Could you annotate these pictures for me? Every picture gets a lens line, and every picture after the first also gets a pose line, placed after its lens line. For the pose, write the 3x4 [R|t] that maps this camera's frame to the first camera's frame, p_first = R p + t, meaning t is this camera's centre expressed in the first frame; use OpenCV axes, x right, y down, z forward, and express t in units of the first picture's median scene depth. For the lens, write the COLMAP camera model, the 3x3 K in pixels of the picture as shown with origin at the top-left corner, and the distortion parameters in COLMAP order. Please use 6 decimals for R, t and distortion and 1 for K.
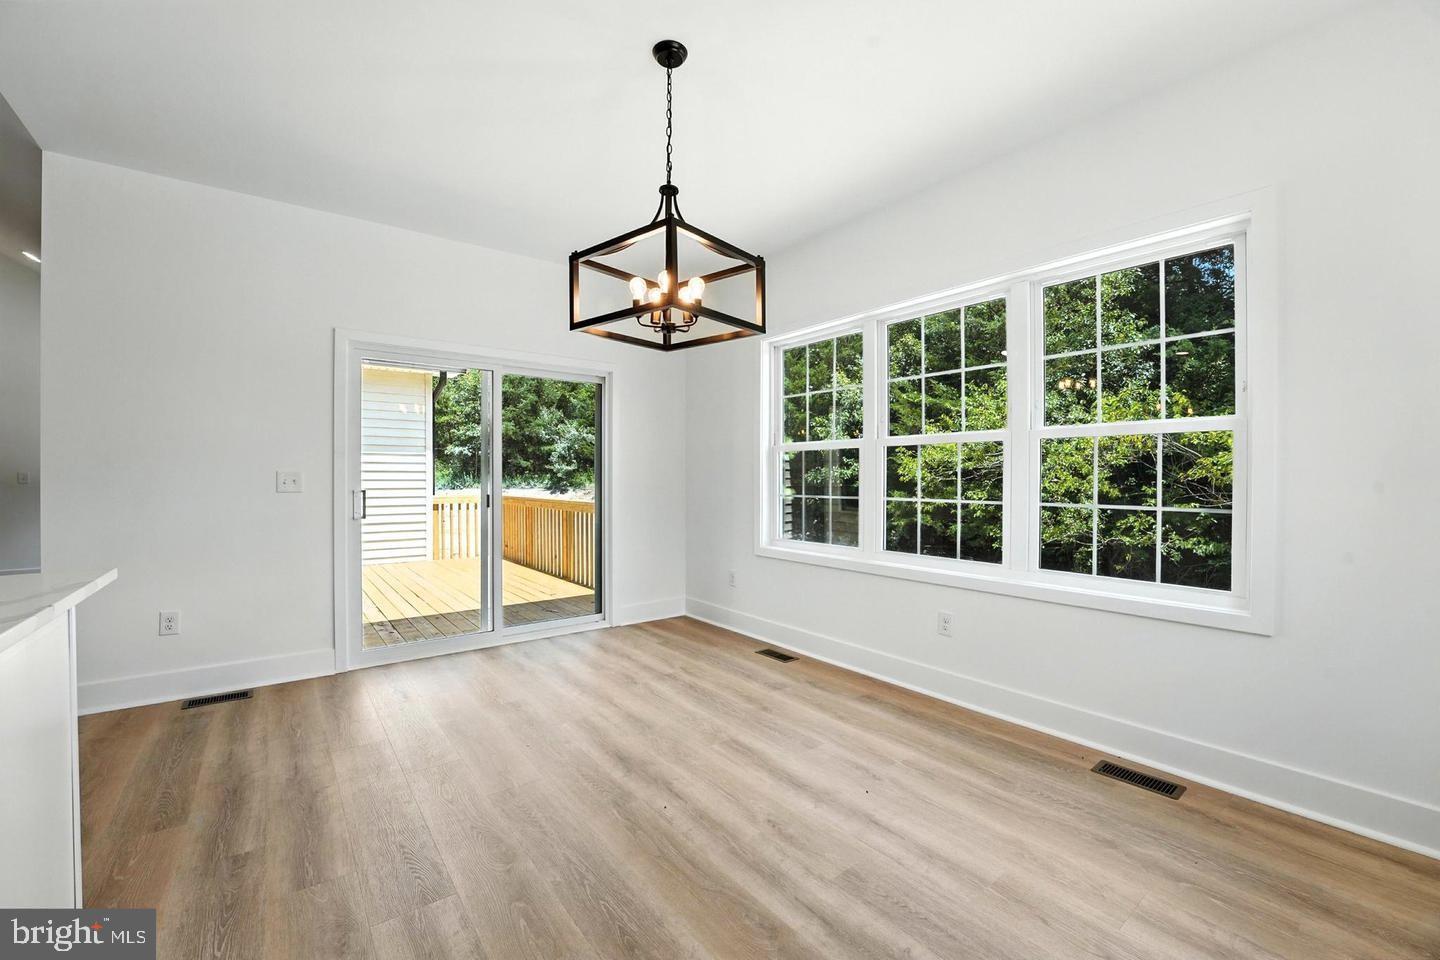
lens RADIAL K [[587.0, 0, 720.0], [0, 587.0, 480.0], [0, 0, 1]] dist [-0.021469, 0.001085]
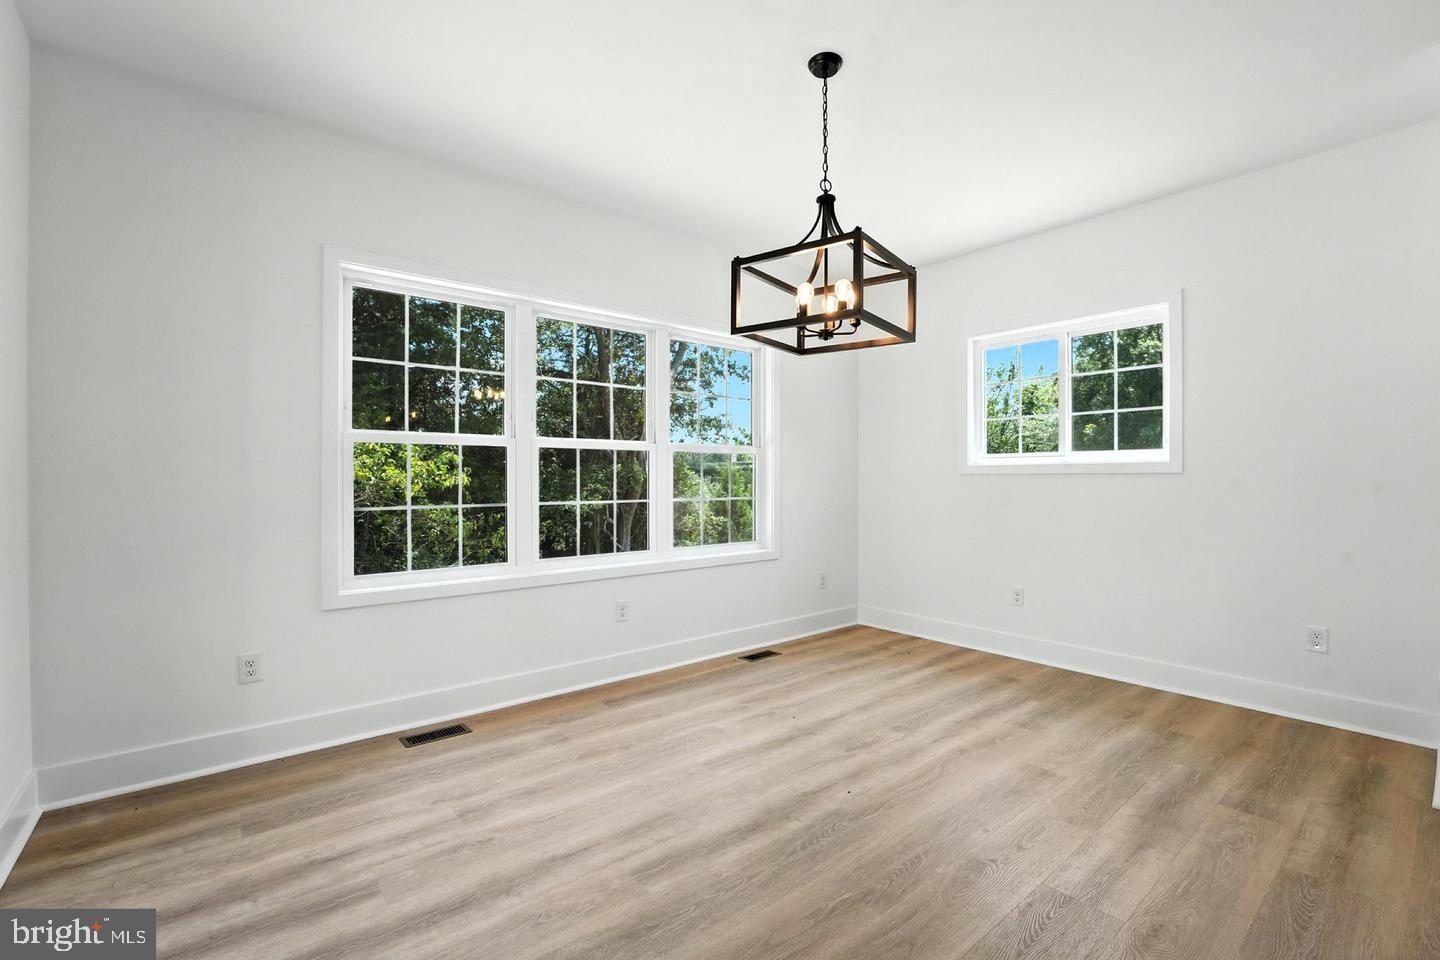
lens RADIAL K [[623.2, 0, 720.0], [0, 623.2, 480.0], [0, 0, 1]] dist [-0.015742, 0.000206]
pose [[-0.022544, -0.003411, 0.999740, -0.840563], [0.007312, 0.999967, 0.003576, -0.008073], [-0.999719, 0.007390, -0.022519, 0.870129]]
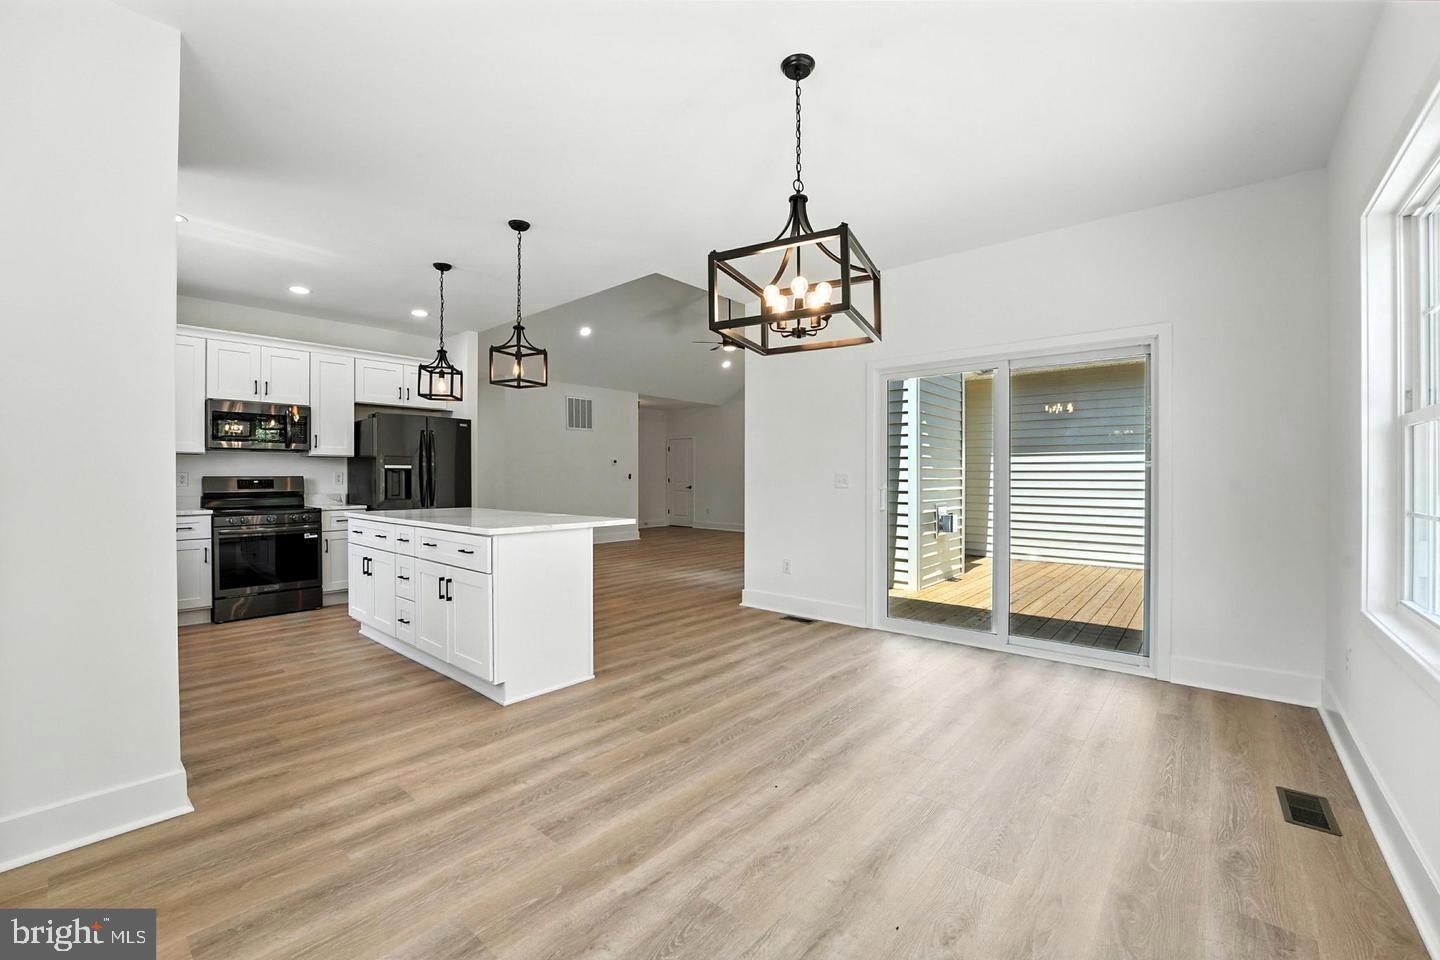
lens RADIAL K [[587.0, 0, 720.0], [0, 587.0, 480.0], [0, 0, 1]] dist [-0.021469, 0.001085]
pose [[0.201575, 0.004321, -0.979464, 0.644426], [-0.005696, 0.999979, 0.003239, -0.001802], [0.979457, 0.004926, 0.201595, 0.472534]]
